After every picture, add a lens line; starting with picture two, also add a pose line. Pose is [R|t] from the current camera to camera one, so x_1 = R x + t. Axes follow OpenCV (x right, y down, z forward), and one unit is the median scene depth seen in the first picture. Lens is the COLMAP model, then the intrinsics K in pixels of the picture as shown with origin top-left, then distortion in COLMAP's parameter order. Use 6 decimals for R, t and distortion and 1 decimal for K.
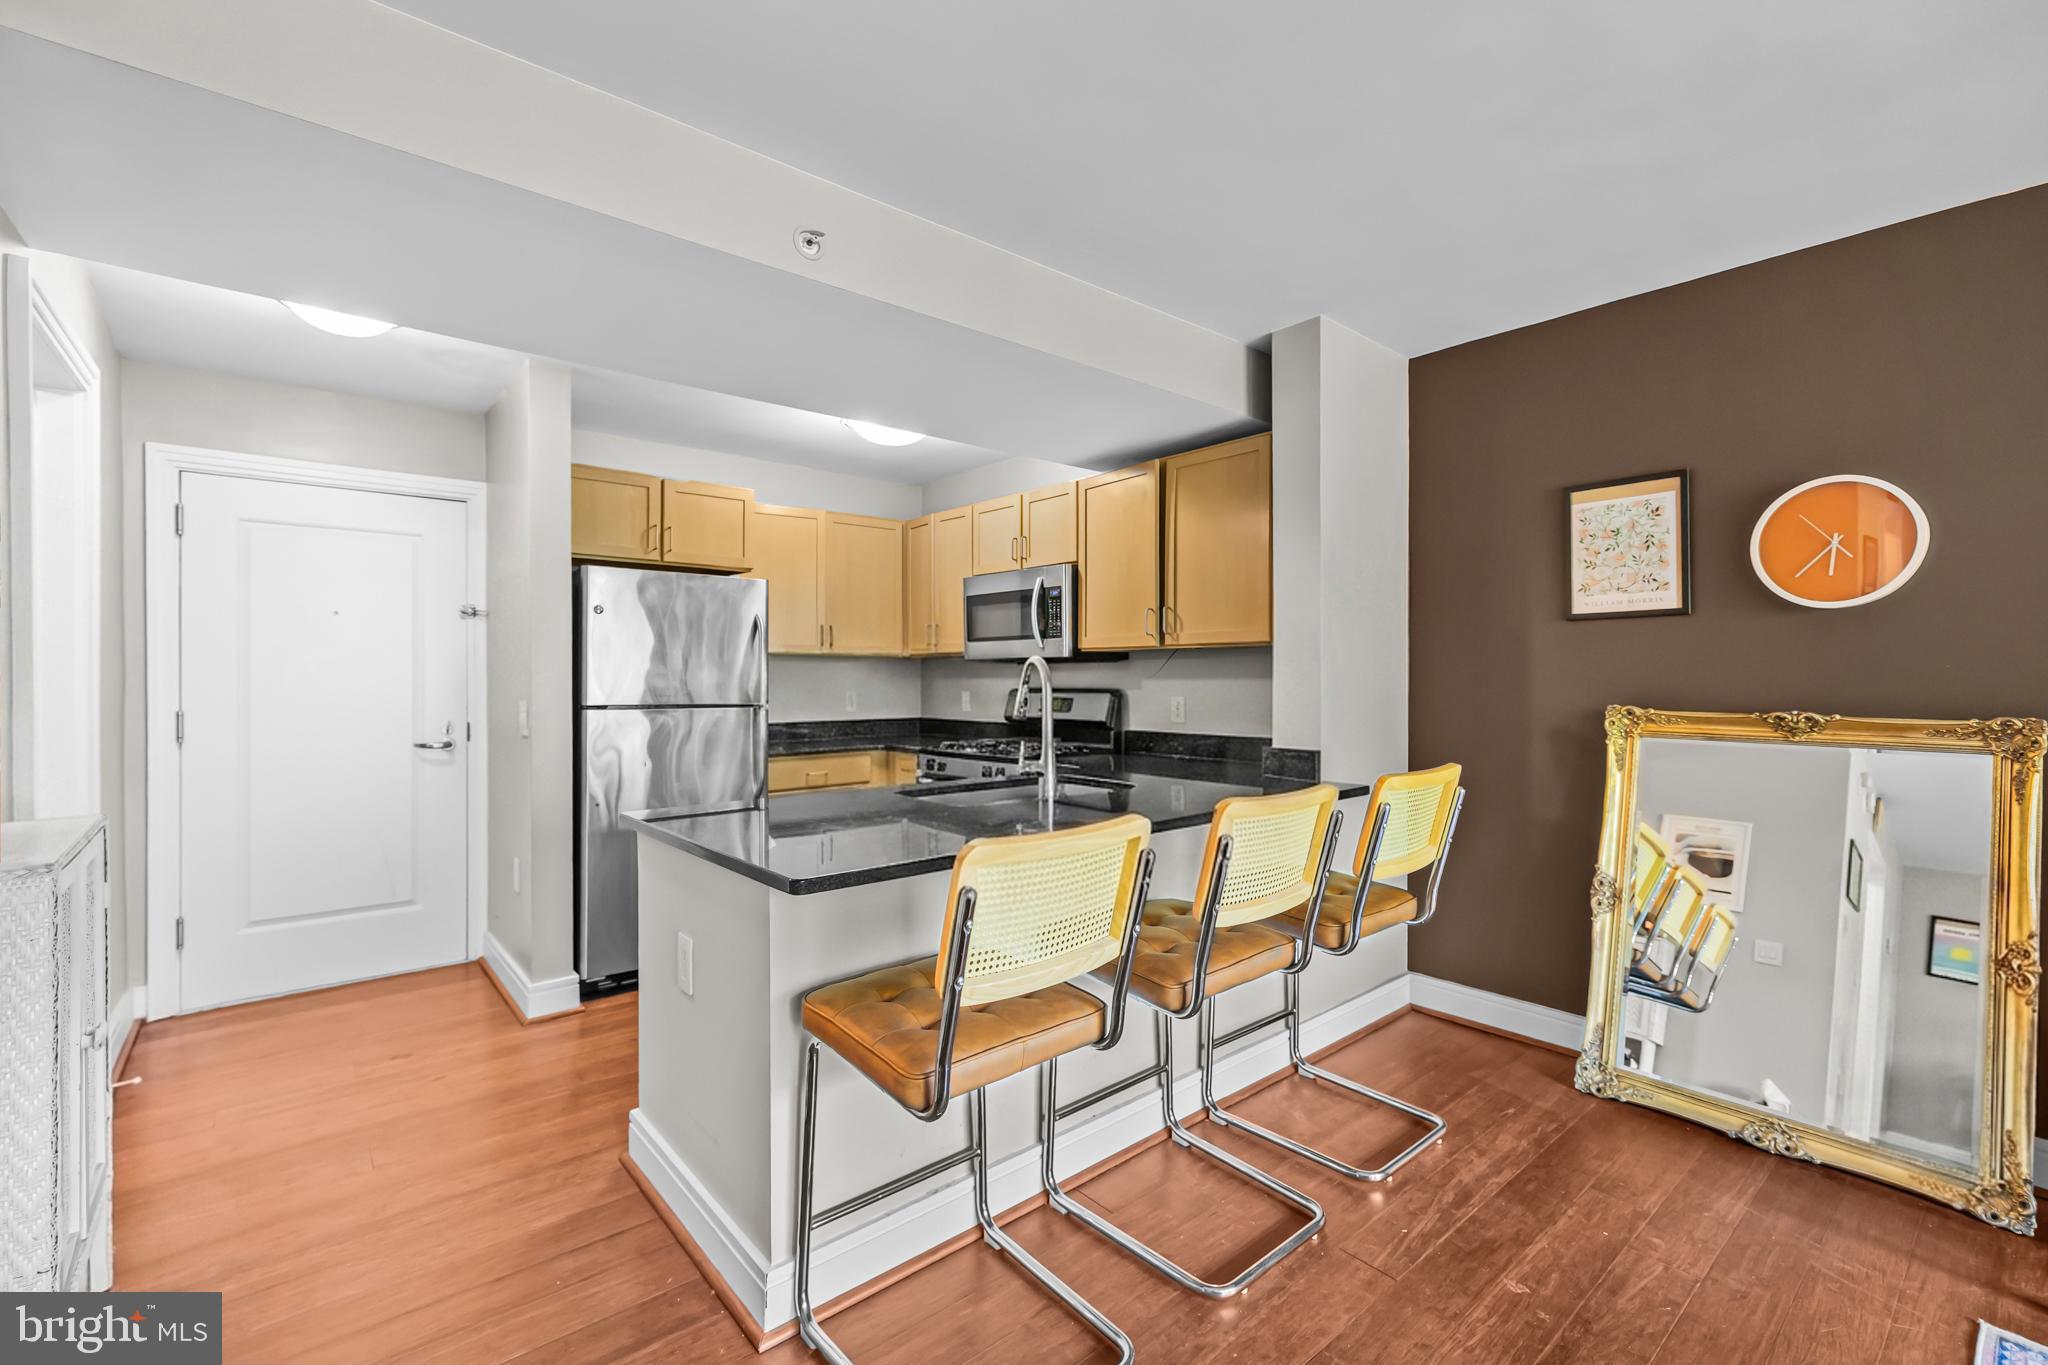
lens RADIAL K [[888.8, 0, 1026.9], [0, 888.8, 682.9], [0, 0, 1]] dist [0.002873, -0.001077]
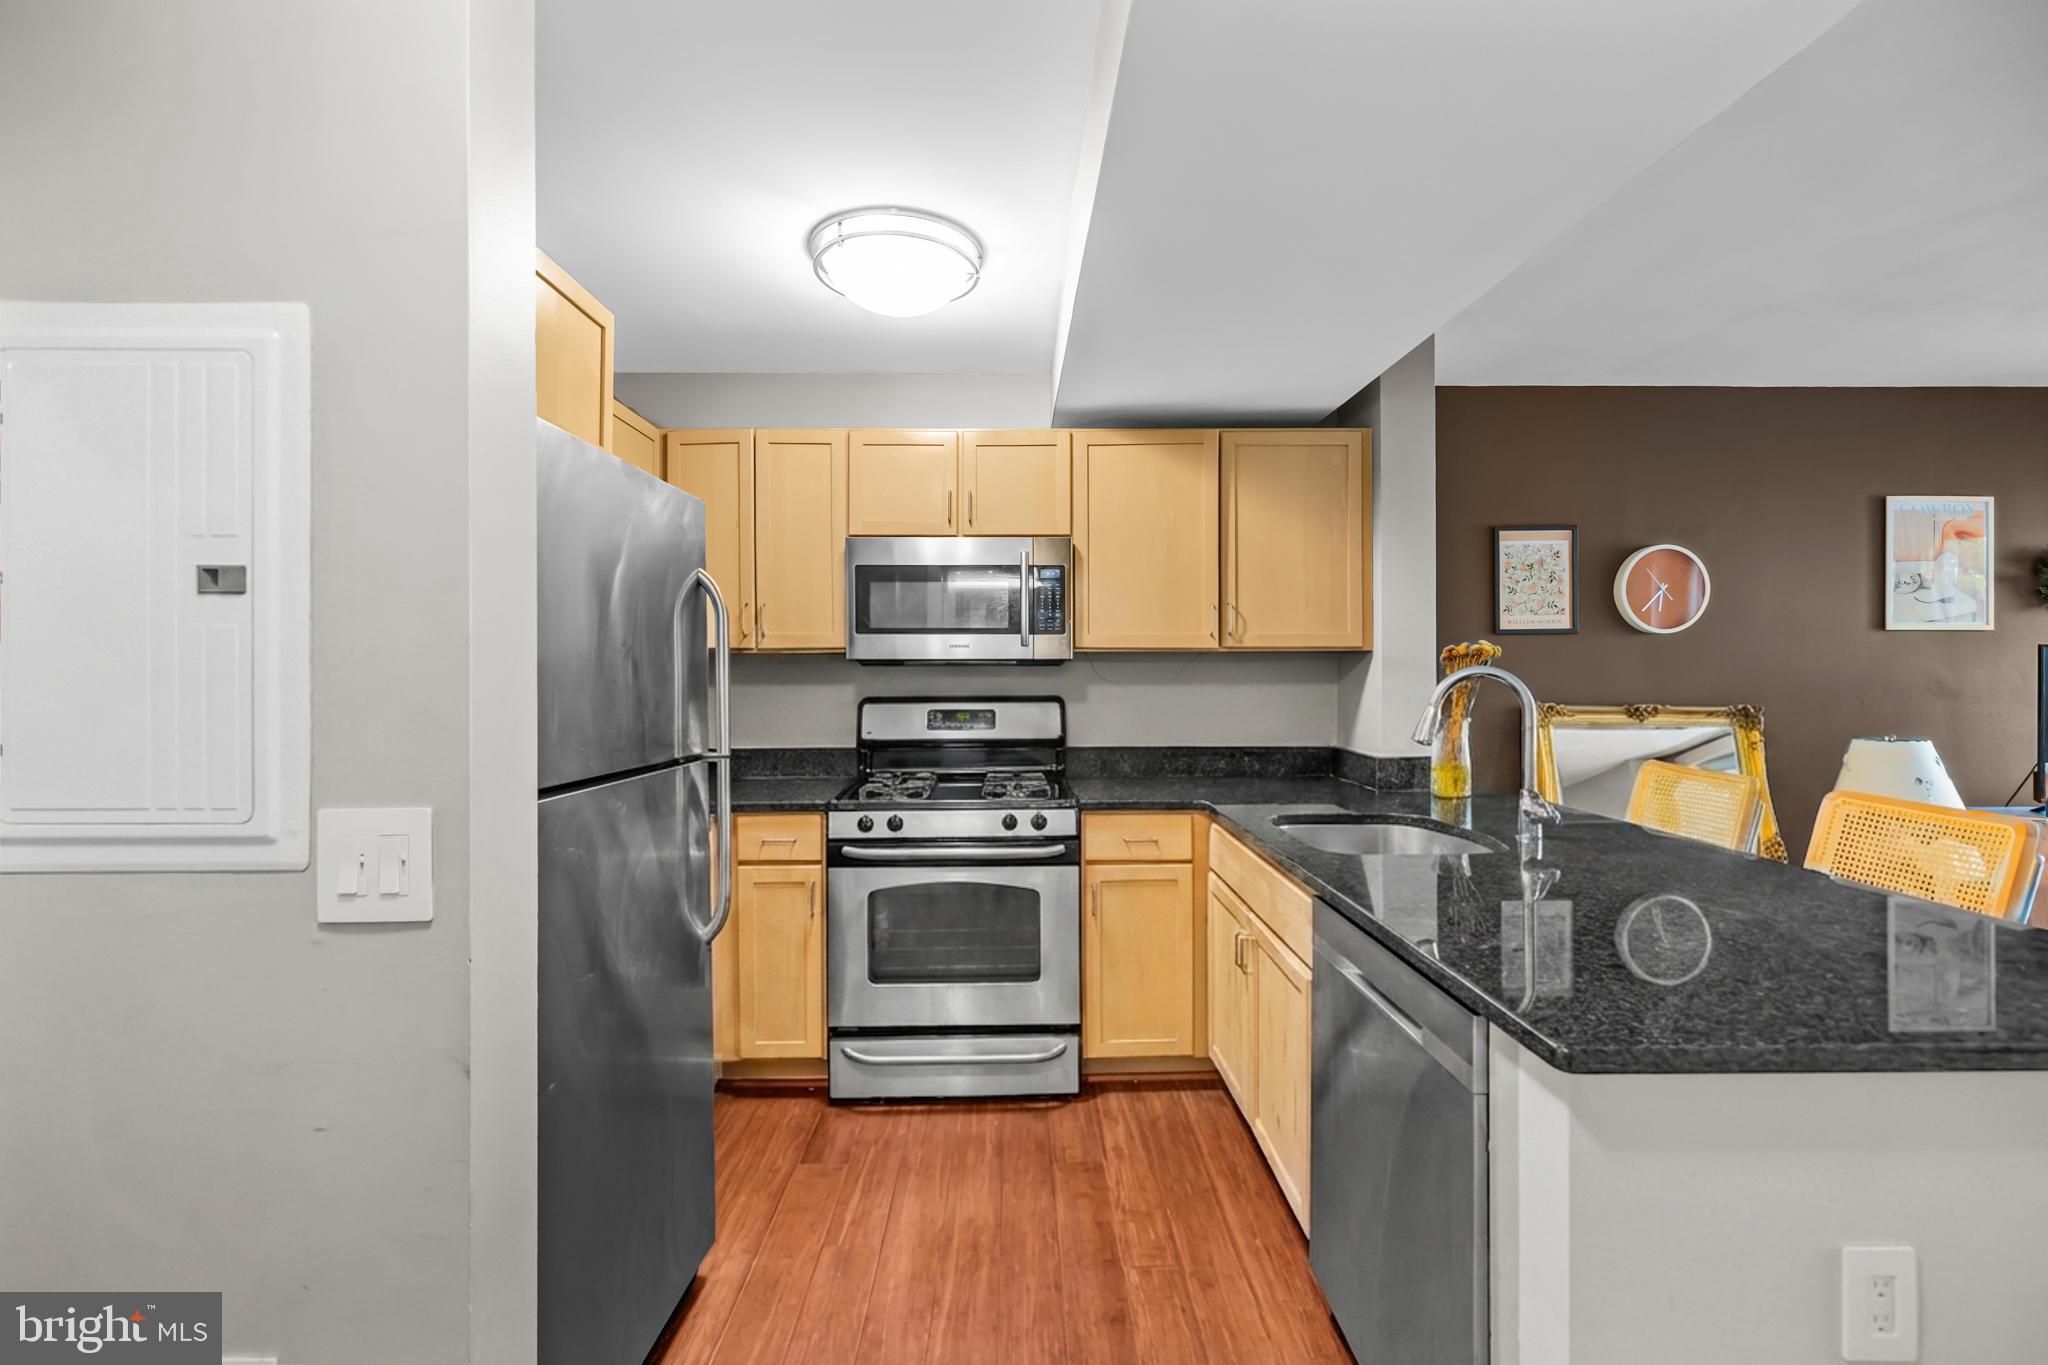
lens RADIAL K [[888.8, 0, 1008.6], [0, 888.8, 668.3], [0, 0, 1]] dist [0.002873, -0.001077]
pose [[0.646996, -0.002135, 0.762491, -0.666057], [0.007614, 0.999964, -0.003661, -0.021374], [-0.762456, 0.008174, 0.646989, 0.633292]]
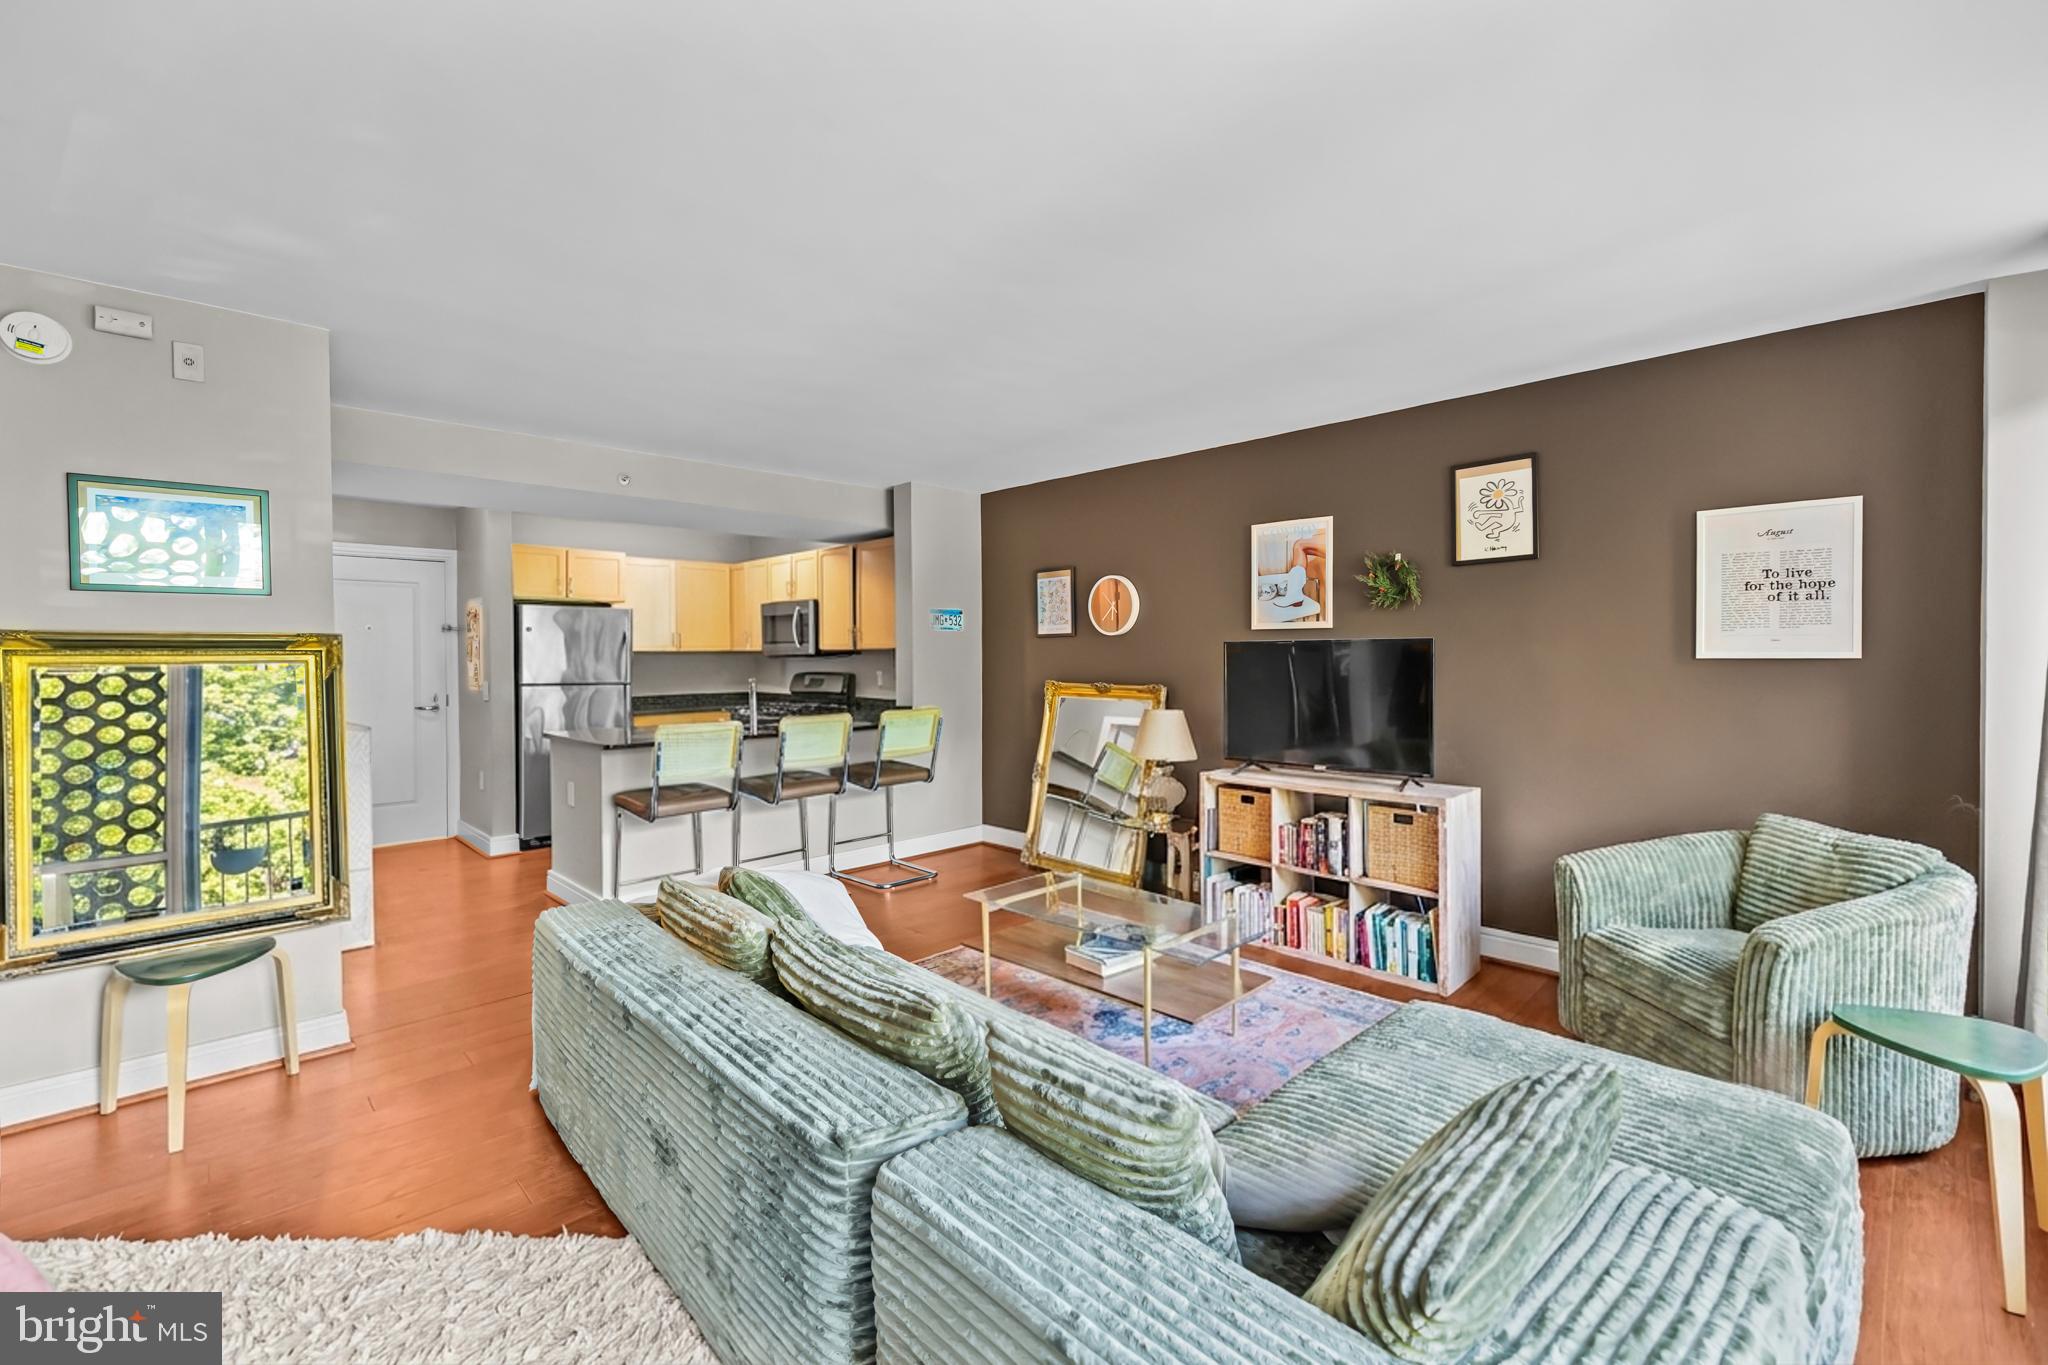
lens RADIAL K [[888.8, 0, 1030.4], [0, 888.8, 673.6], [0, 0, 1]] dist [0.002873, -0.001077]
pose [[0.997694, -0.004707, 0.067712, 0.403860], [0.004001, 0.999936, 0.010551, -0.009576], [-0.067757, -0.010256, 0.997649, -0.854355]]
